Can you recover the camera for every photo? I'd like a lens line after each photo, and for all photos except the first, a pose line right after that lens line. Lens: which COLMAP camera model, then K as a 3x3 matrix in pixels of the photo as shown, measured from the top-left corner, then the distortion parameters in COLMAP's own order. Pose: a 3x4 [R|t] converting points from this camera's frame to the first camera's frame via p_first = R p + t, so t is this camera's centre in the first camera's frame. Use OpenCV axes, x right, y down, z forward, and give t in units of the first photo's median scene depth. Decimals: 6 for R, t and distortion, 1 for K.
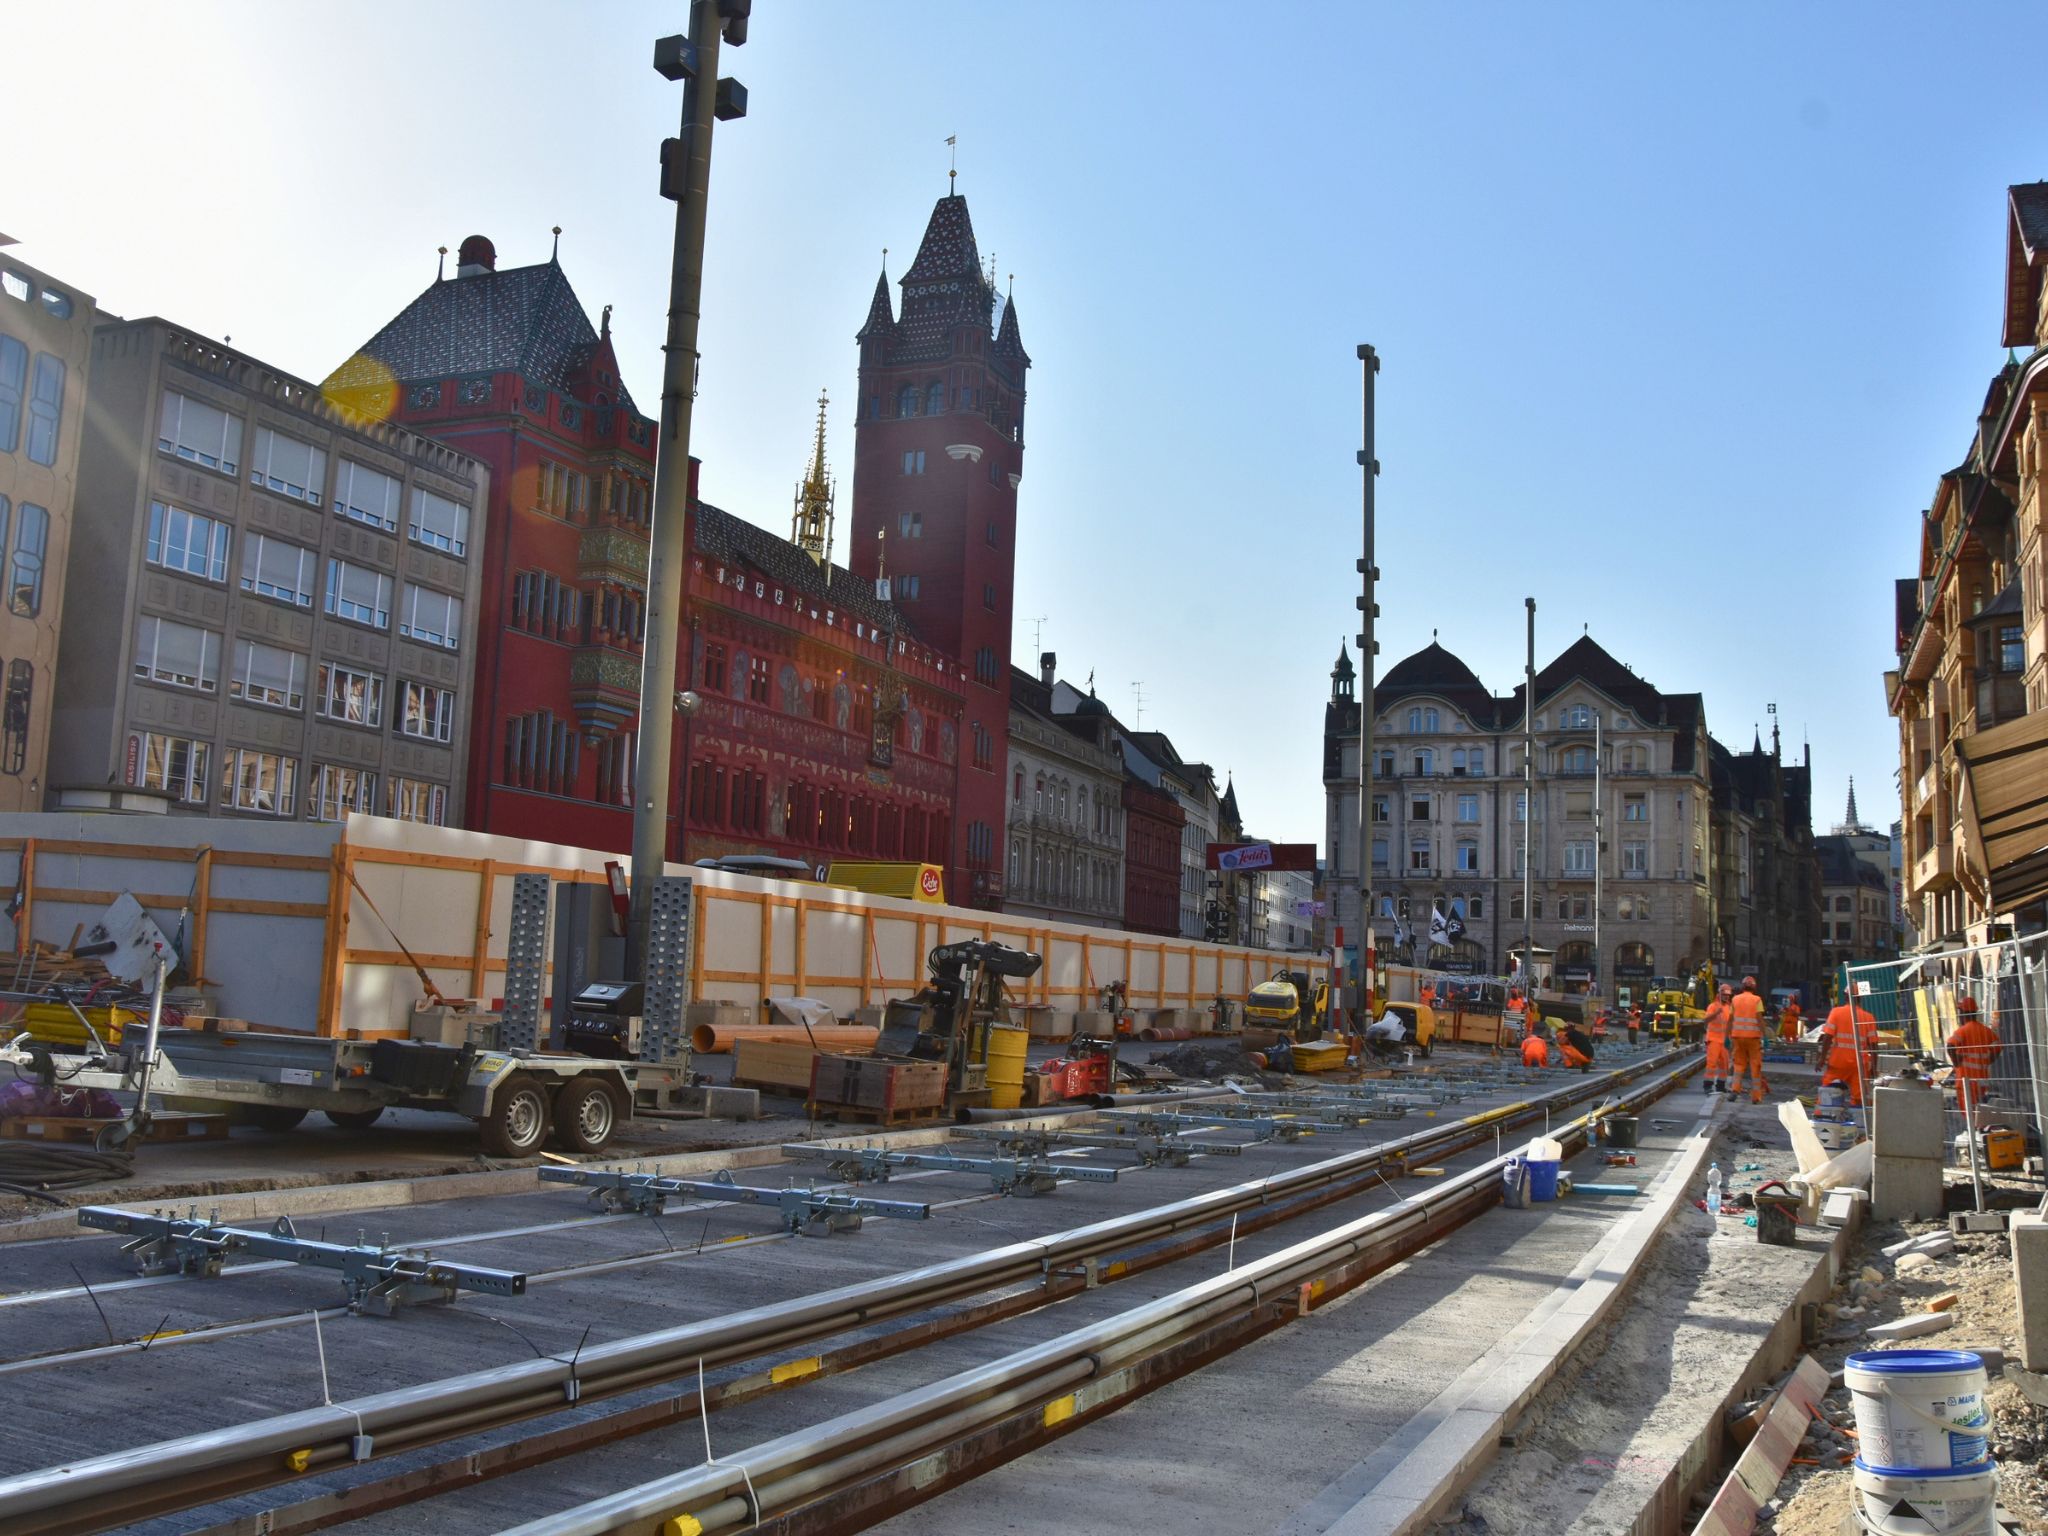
lens RADIAL K [[1830.9, 0, 1011.5], [0, 1830.9, 787.7], [0, 0, 1]] dist [-0.172853, 0.123037]
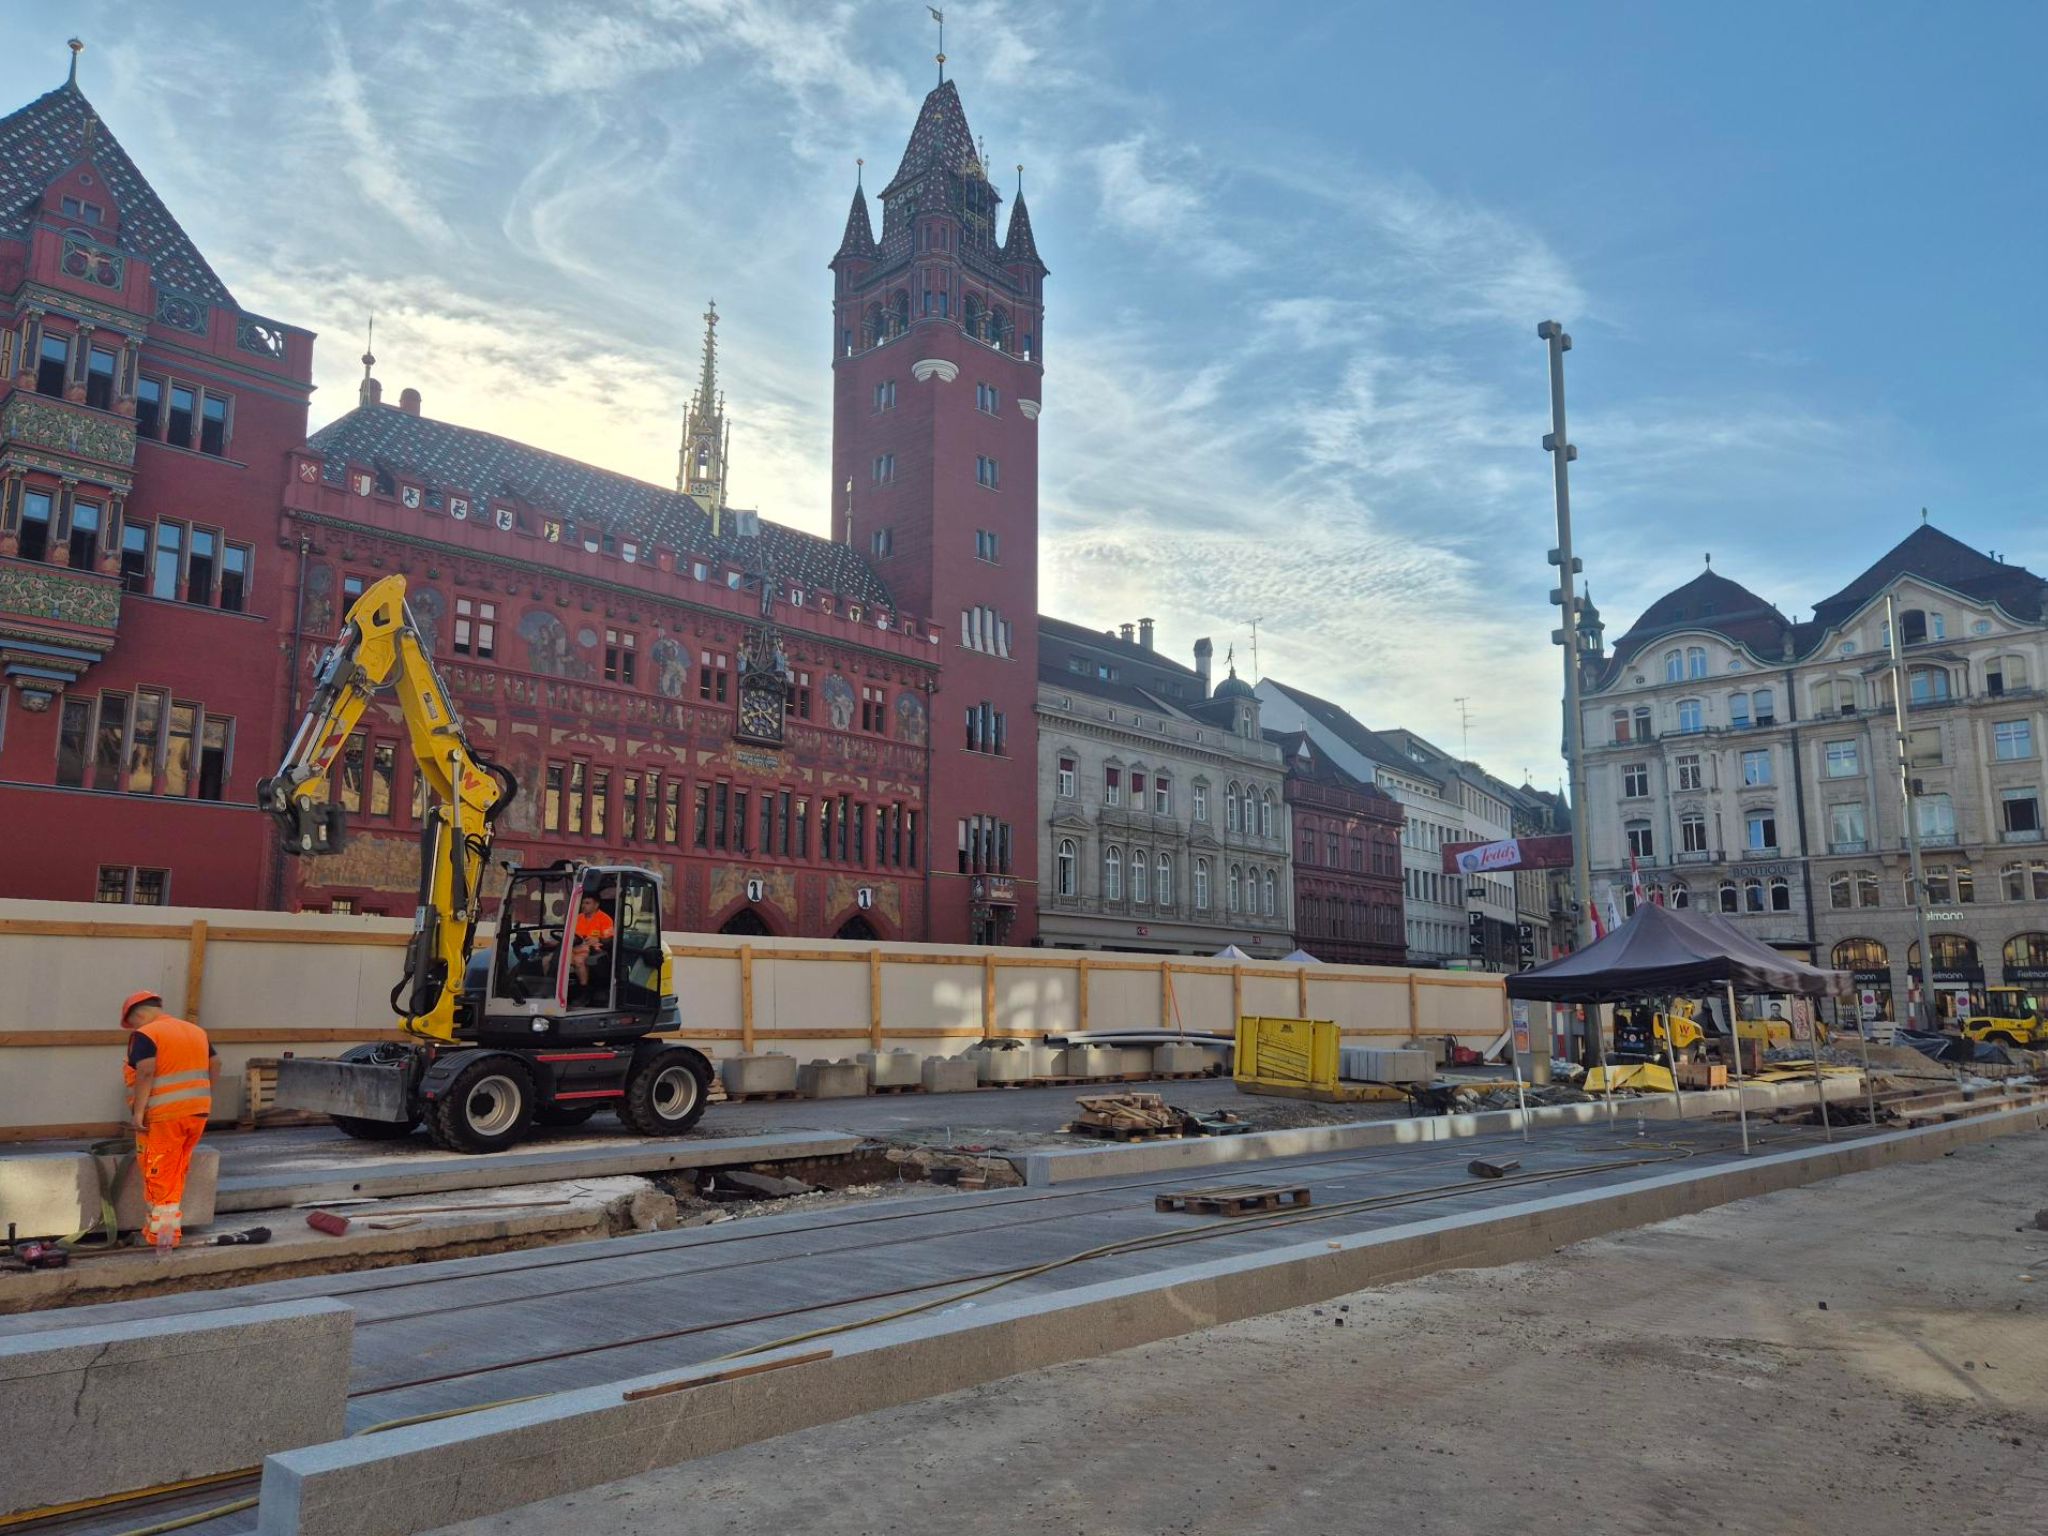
lens RADIAL K [[1468.7, 0, 1037.9], [0, 1468.7, 788.3], [0, 0, 1]] dist [0.065834, -0.023697]
pose [[0.940545, -0.088510, -0.327935, 0.217156], [0.070807, 0.995333, -0.065562, 0.050074], [0.332207, 0.038443, 0.942423, 0.384962]]
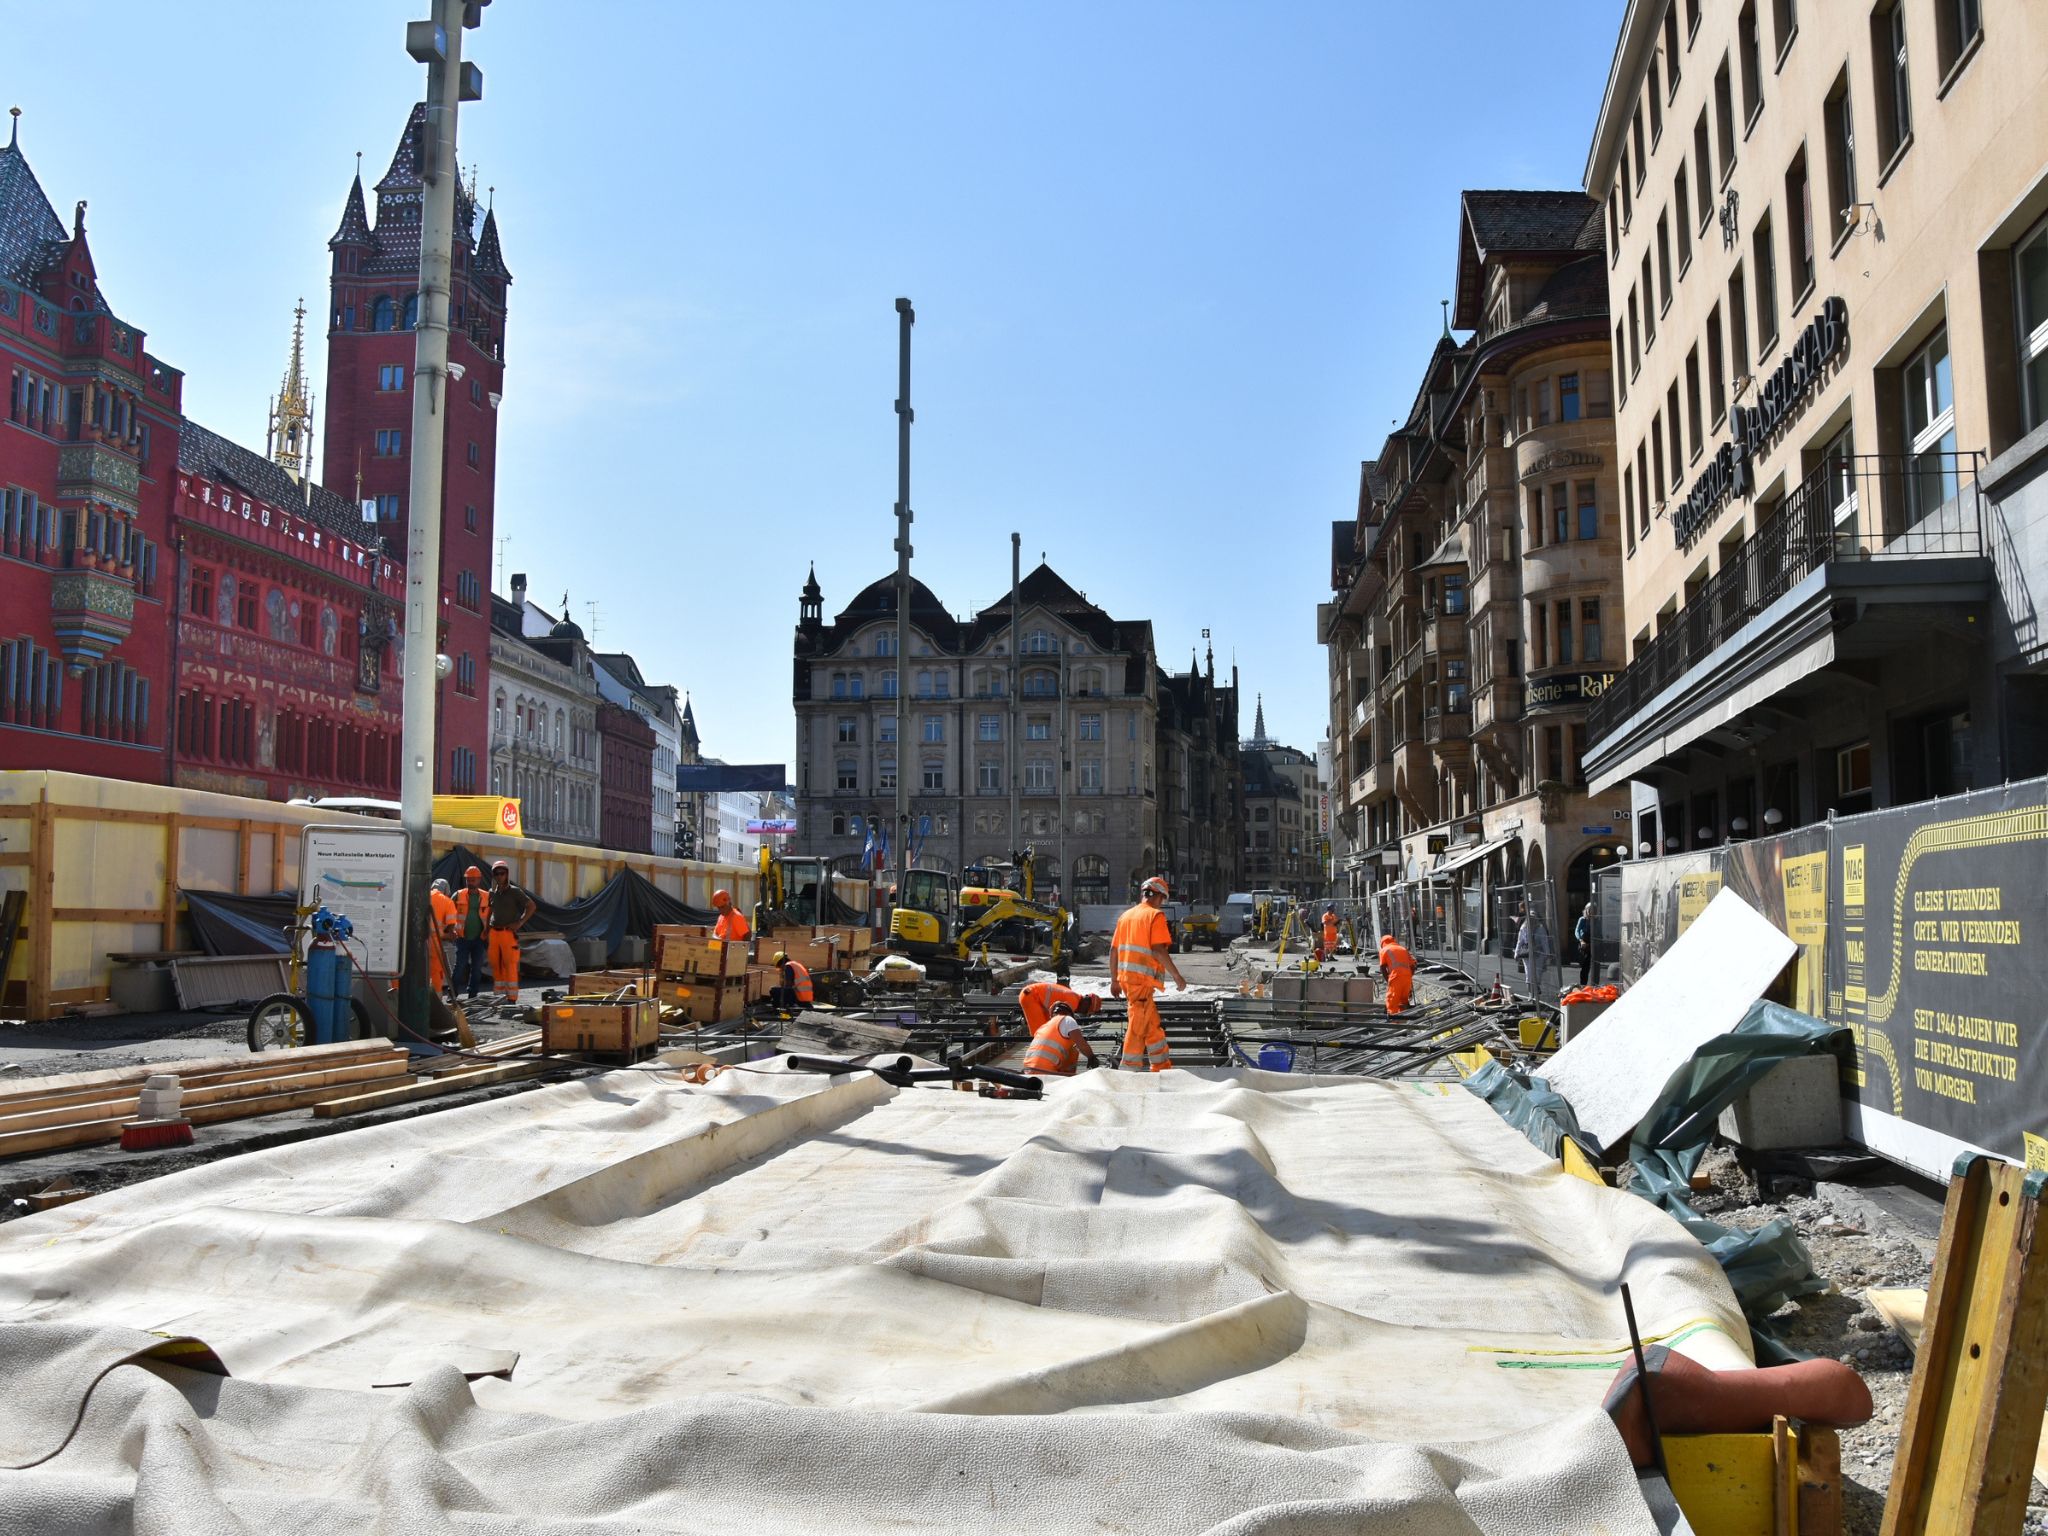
lens RADIAL K [[1830.9, 0, 1042.9], [0, 1830.9, 809.1], [0, 0, 1]] dist [-0.172853, 0.123037]
pose [[0.947030, -0.018779, 0.320596, -0.032794], [0.000267, 0.998335, 0.057687, -0.004183], [-0.321146, -0.054546, 0.945458, -0.018591]]
